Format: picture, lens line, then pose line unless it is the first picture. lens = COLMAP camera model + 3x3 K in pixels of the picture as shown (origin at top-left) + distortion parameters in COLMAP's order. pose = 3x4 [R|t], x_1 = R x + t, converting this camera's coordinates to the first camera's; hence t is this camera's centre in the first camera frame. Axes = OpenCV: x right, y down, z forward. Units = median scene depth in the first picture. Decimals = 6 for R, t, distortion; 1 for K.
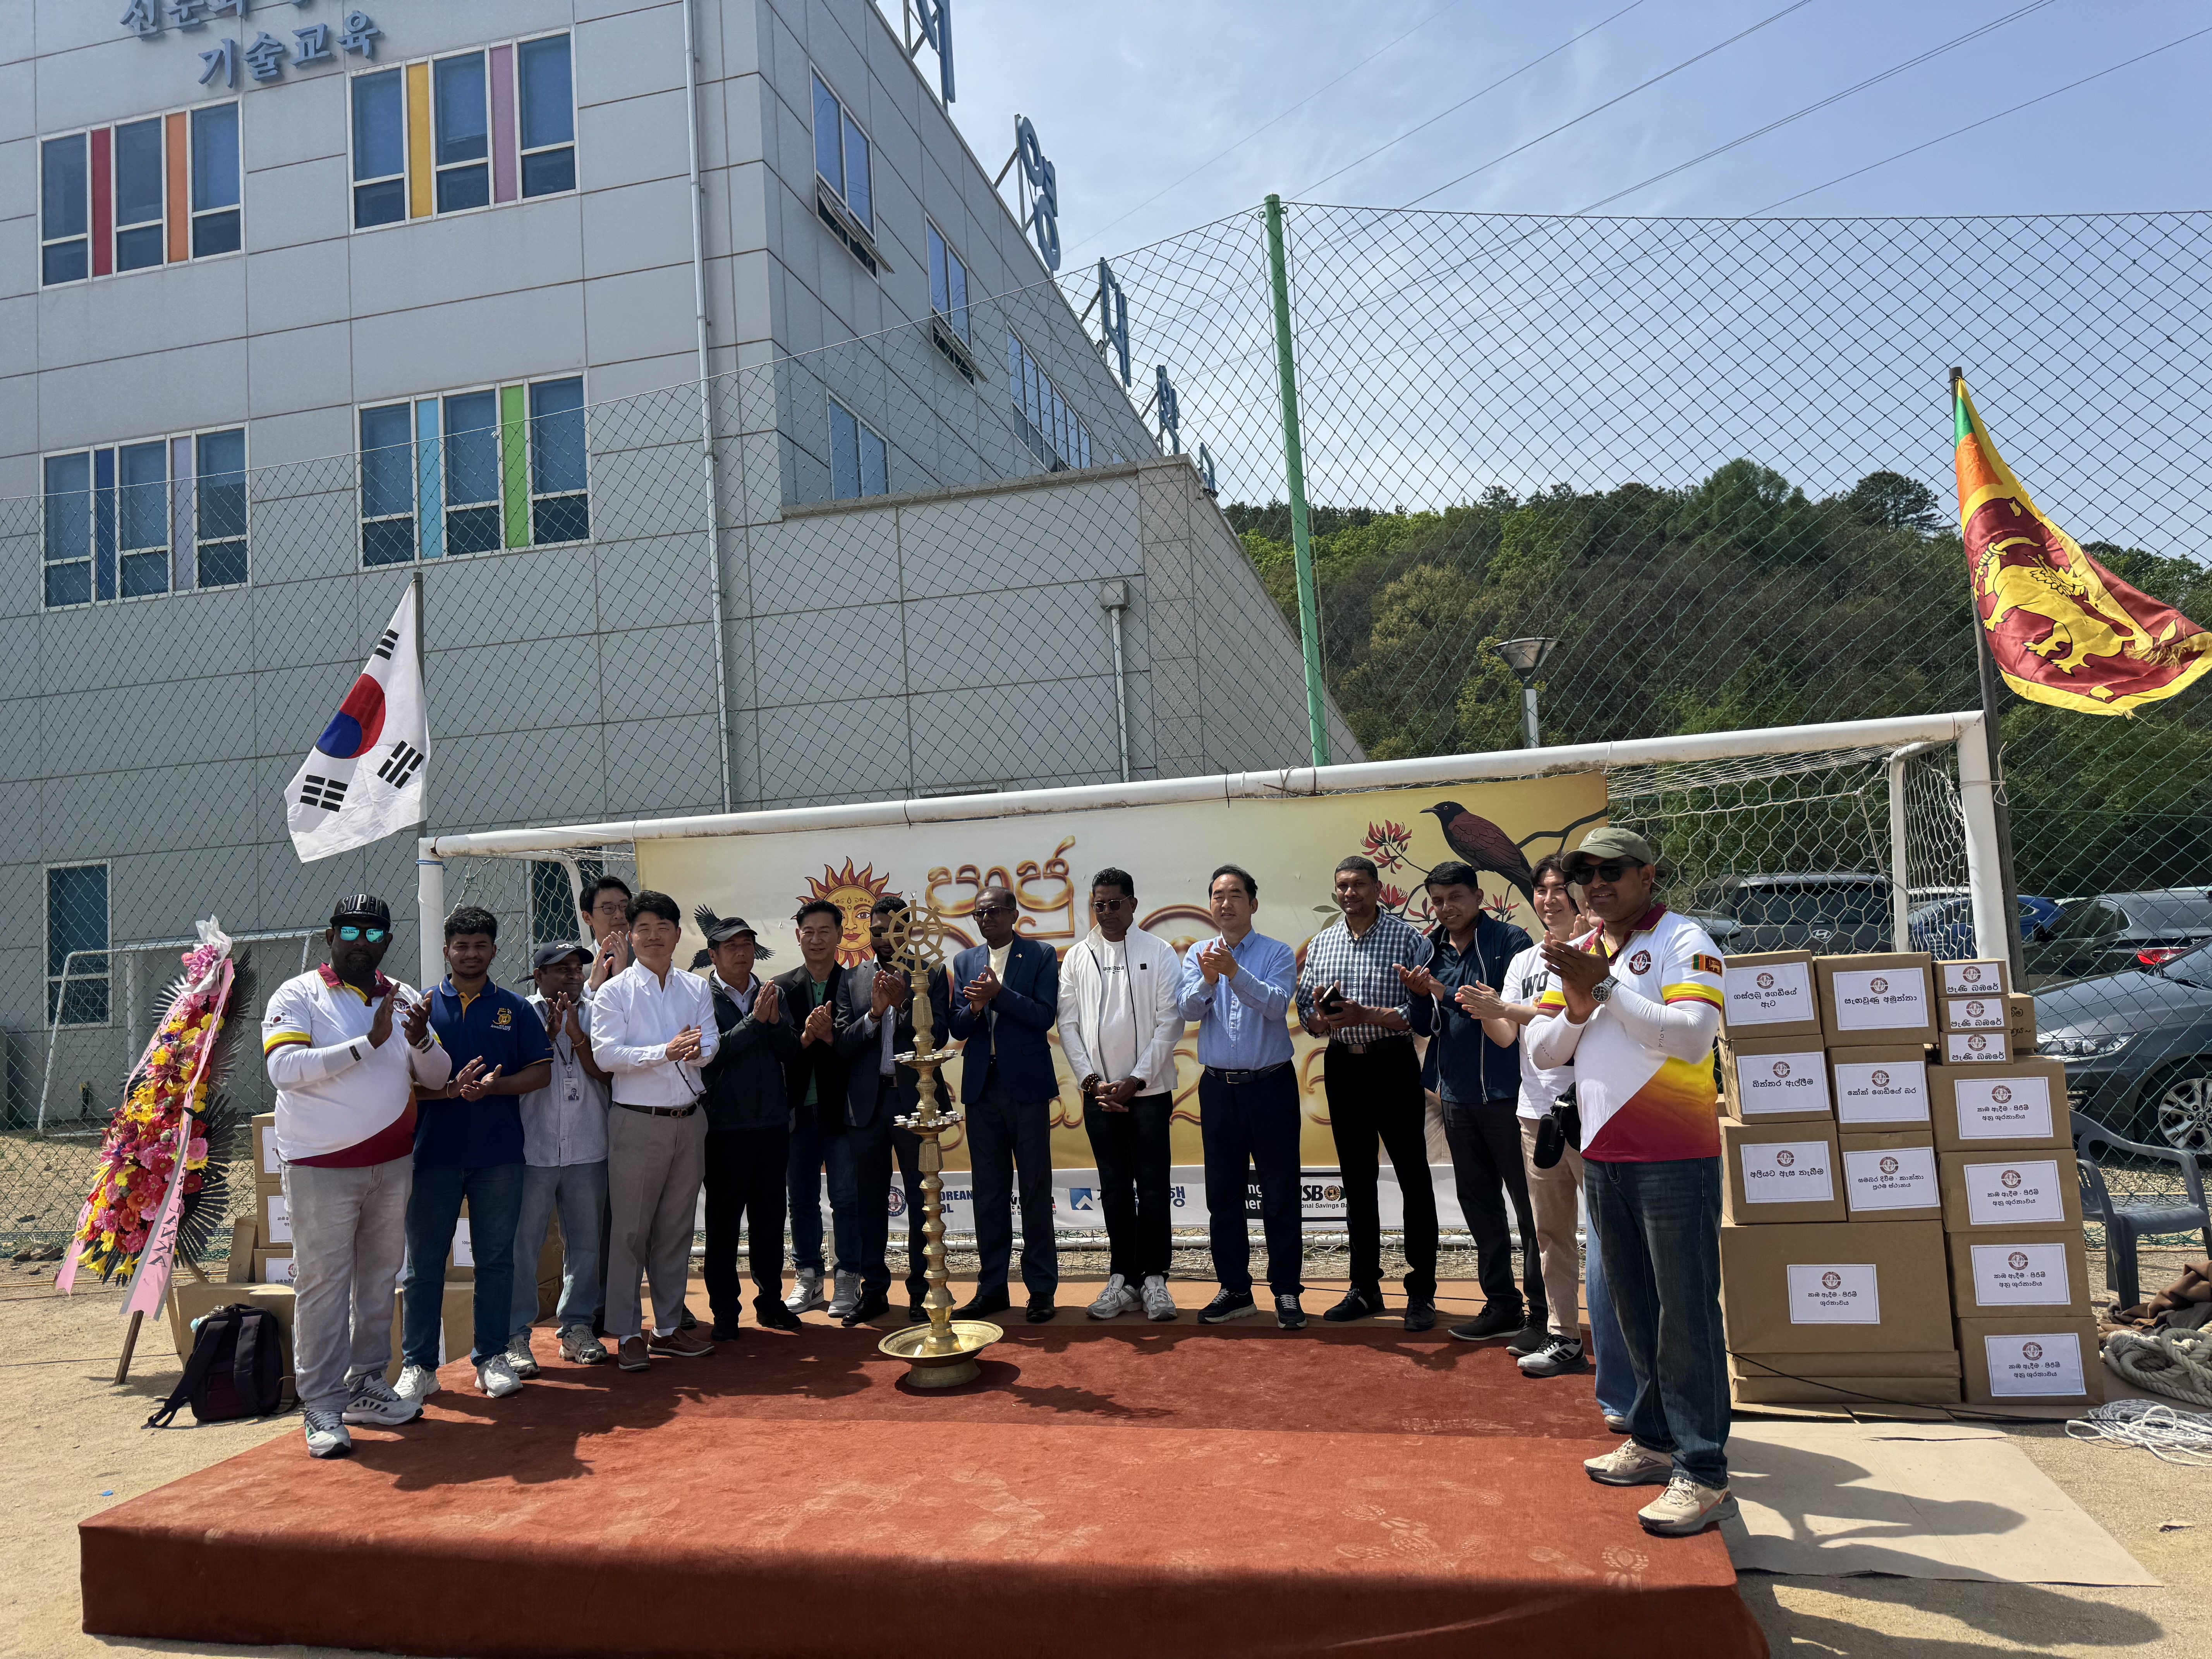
lens RADIAL K [[1573.3, 0, 1121.6], [0, 1573.3, 832.3], [0, 0, 1]] dist [0.021934, -0.015436]
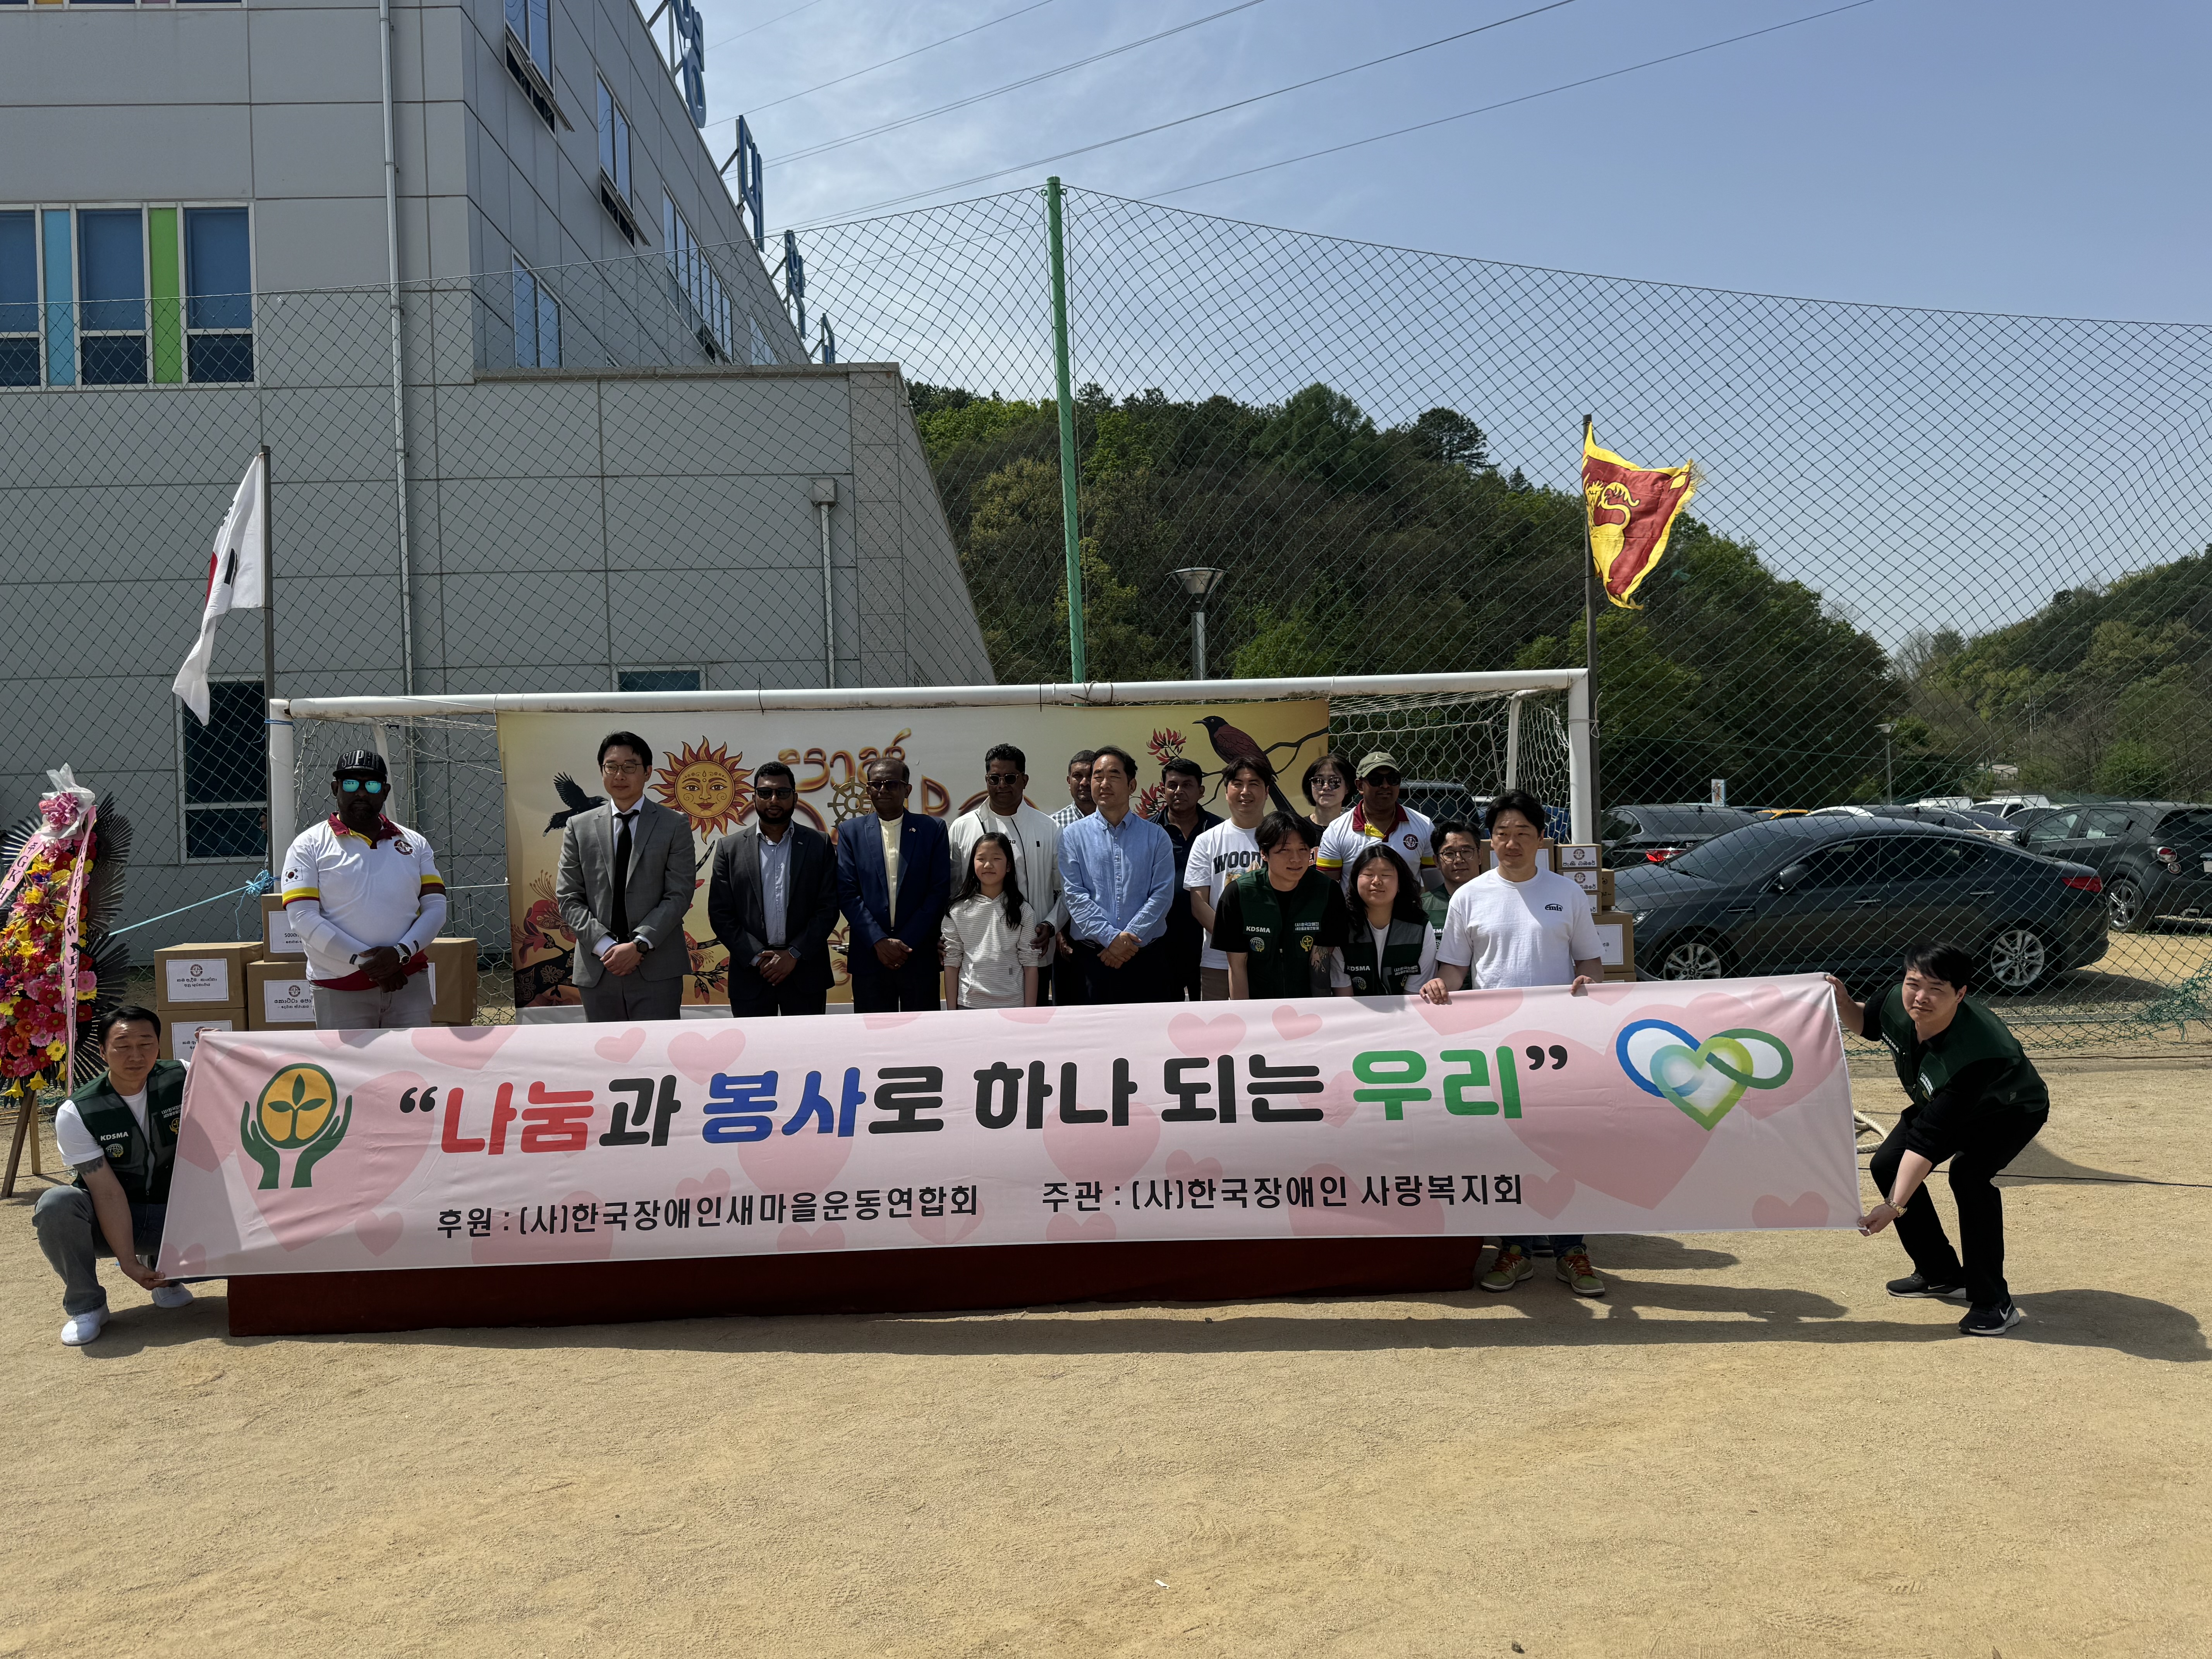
lens RADIAL K [[1622.5, 0, 1100.3], [0, 1622.5, 830.5], [0, 0, 1]] dist [0.081362, -0.083362]
pose [[0.964305, 0.028283, 0.263278, -0.098964], [-0.046355, 0.996956, 0.062686, -0.002069], [-0.260704, -0.072652, 0.962681, -0.114751]]
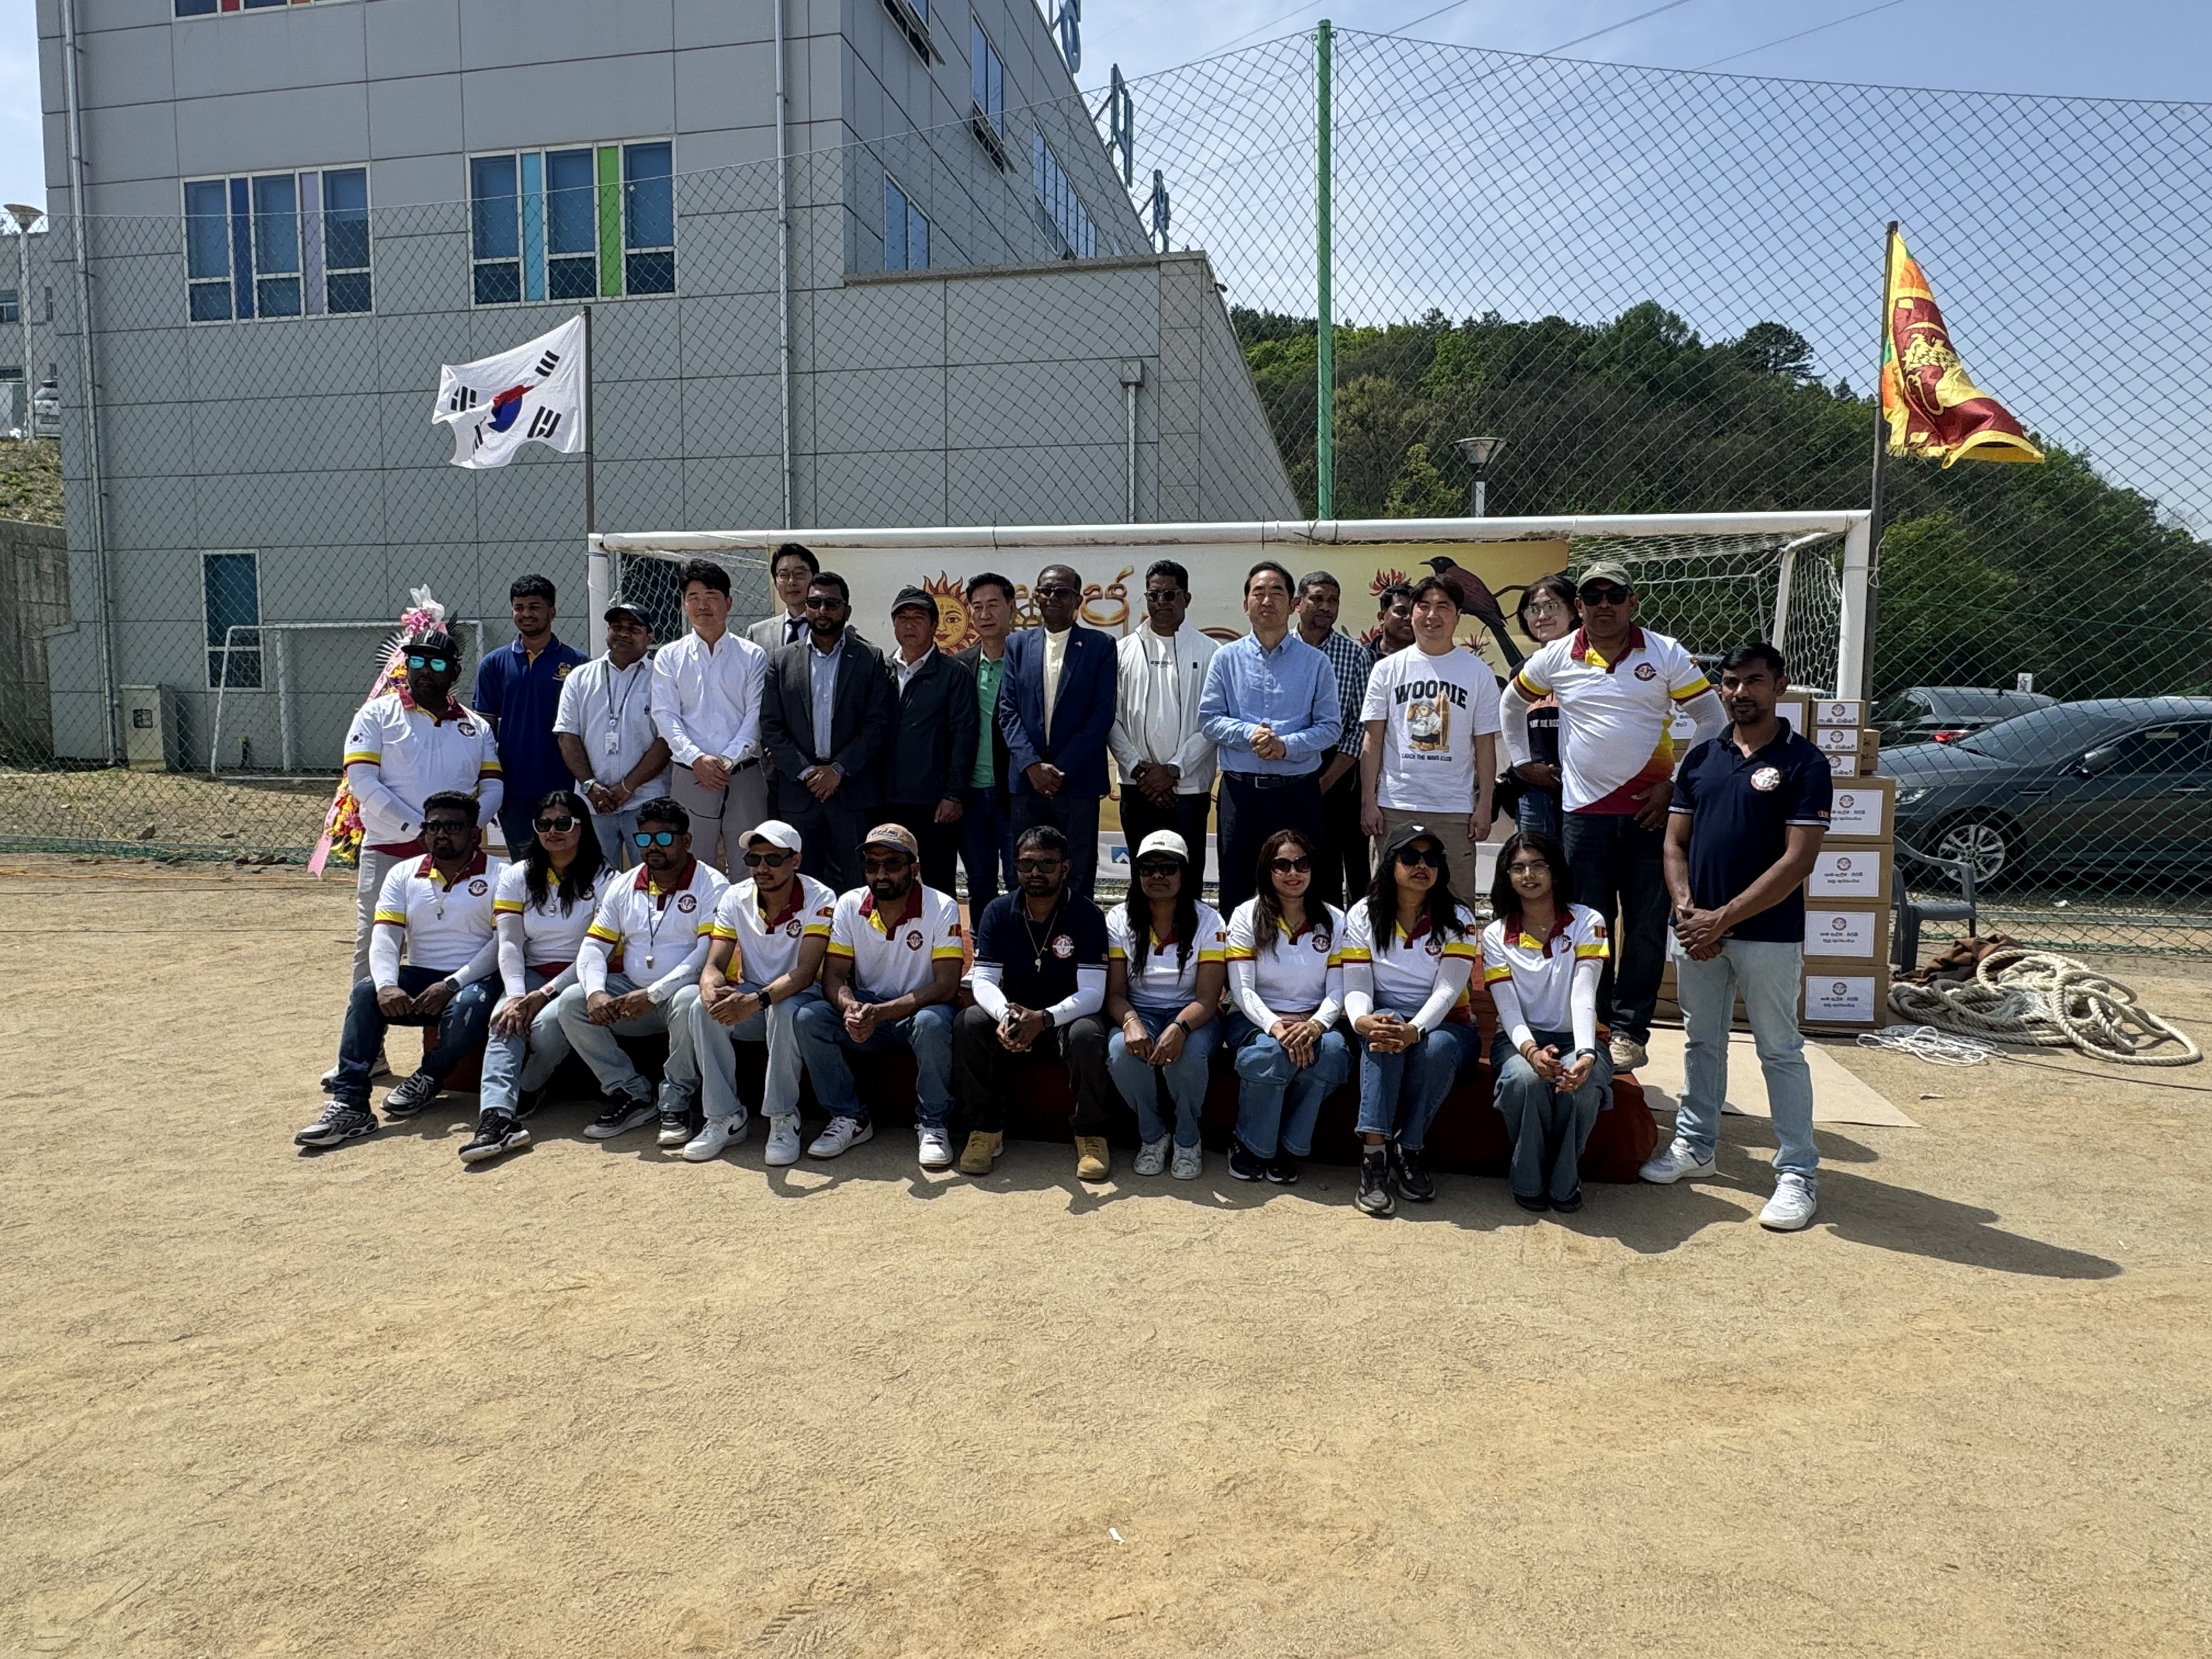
lens RADIAL K [[1343.2, 0, 1101.7], [0, 1343.2, 826.0], [0, 0, 1]] dist [-0.002242, 0.006208]
pose [[0.997541, 0.062392, 0.031939, -0.034833], [-0.066802, 0.984243, 0.163717, 0.014832], [-0.021221, -0.165448, 0.985990, -0.034156]]
